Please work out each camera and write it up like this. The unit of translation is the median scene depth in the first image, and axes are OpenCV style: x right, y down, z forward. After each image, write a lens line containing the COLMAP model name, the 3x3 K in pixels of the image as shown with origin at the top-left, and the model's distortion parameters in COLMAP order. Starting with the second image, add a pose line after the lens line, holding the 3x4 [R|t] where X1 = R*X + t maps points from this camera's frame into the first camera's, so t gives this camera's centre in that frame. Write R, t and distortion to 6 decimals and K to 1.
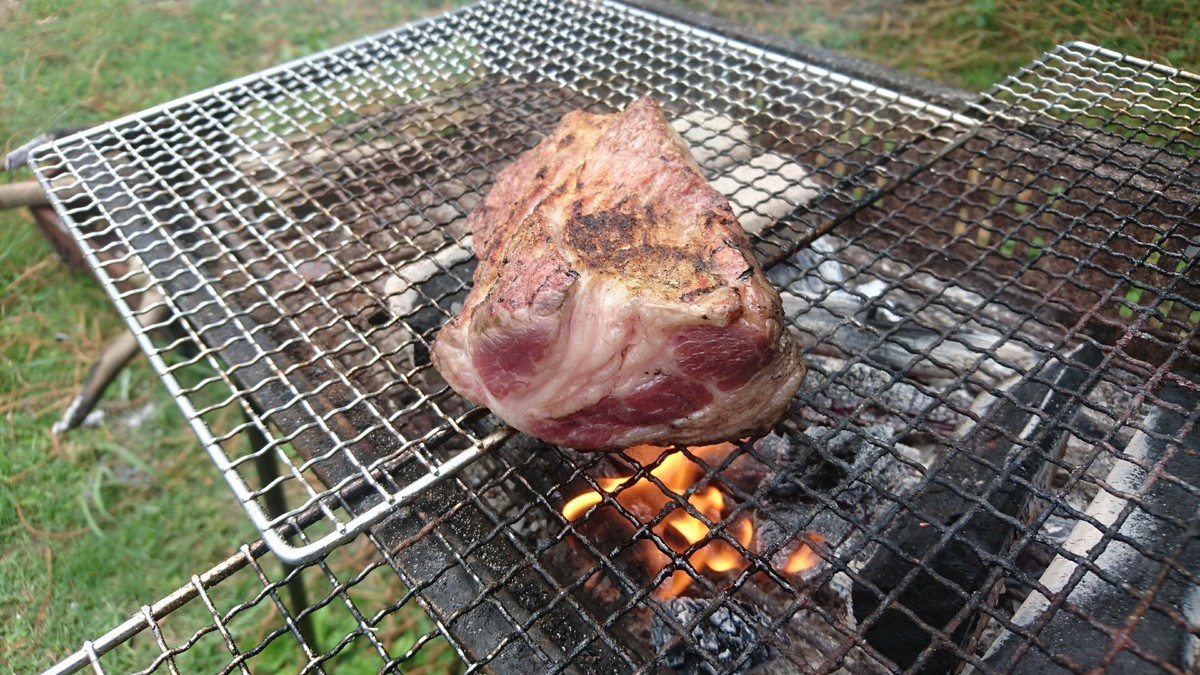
lens RADIAL K [[783.0, 0, 600.0], [0, 783.0, 337.5], [0, 0, 1]] dist [-0.004048, -0.001850]
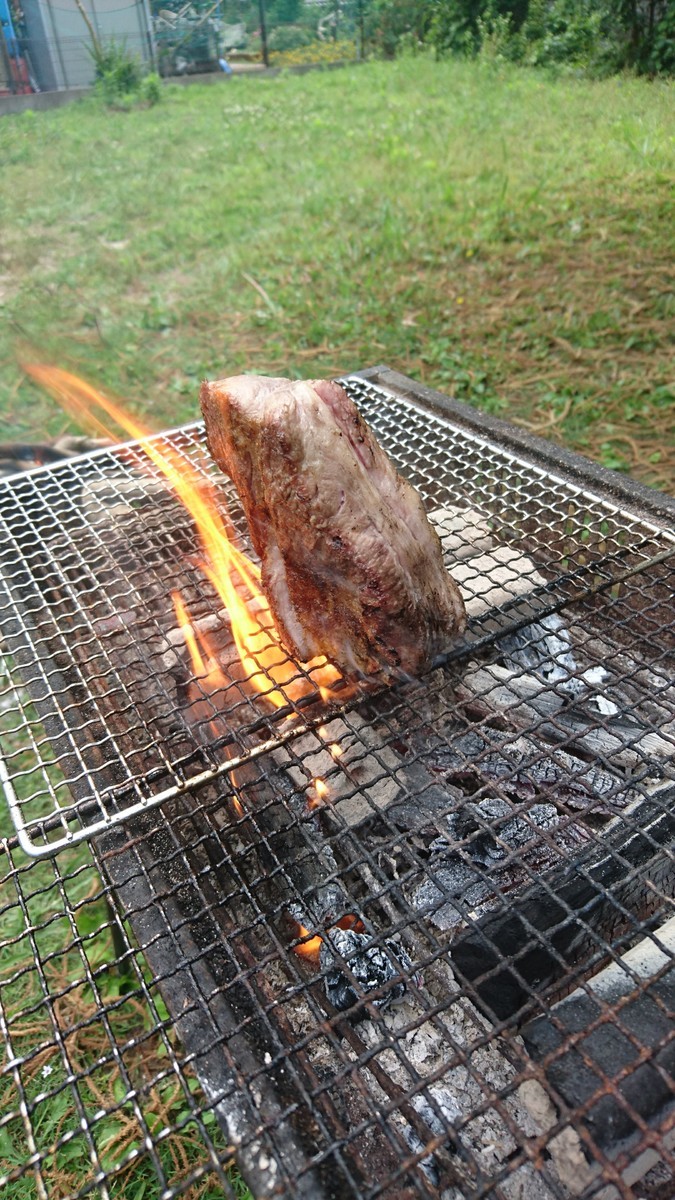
lens RADIAL K [[833.3, 0, 337.5], [0, 833.3, 600.0], [0, 0, 1]] dist [0.054694, -0.001264]
pose [[0.973301, 0.086042, -0.212798, 0.377301], [-0.093781, 0.995239, -0.026527, -0.162197], [0.209502, 0.045776, 0.976736, -0.346167]]
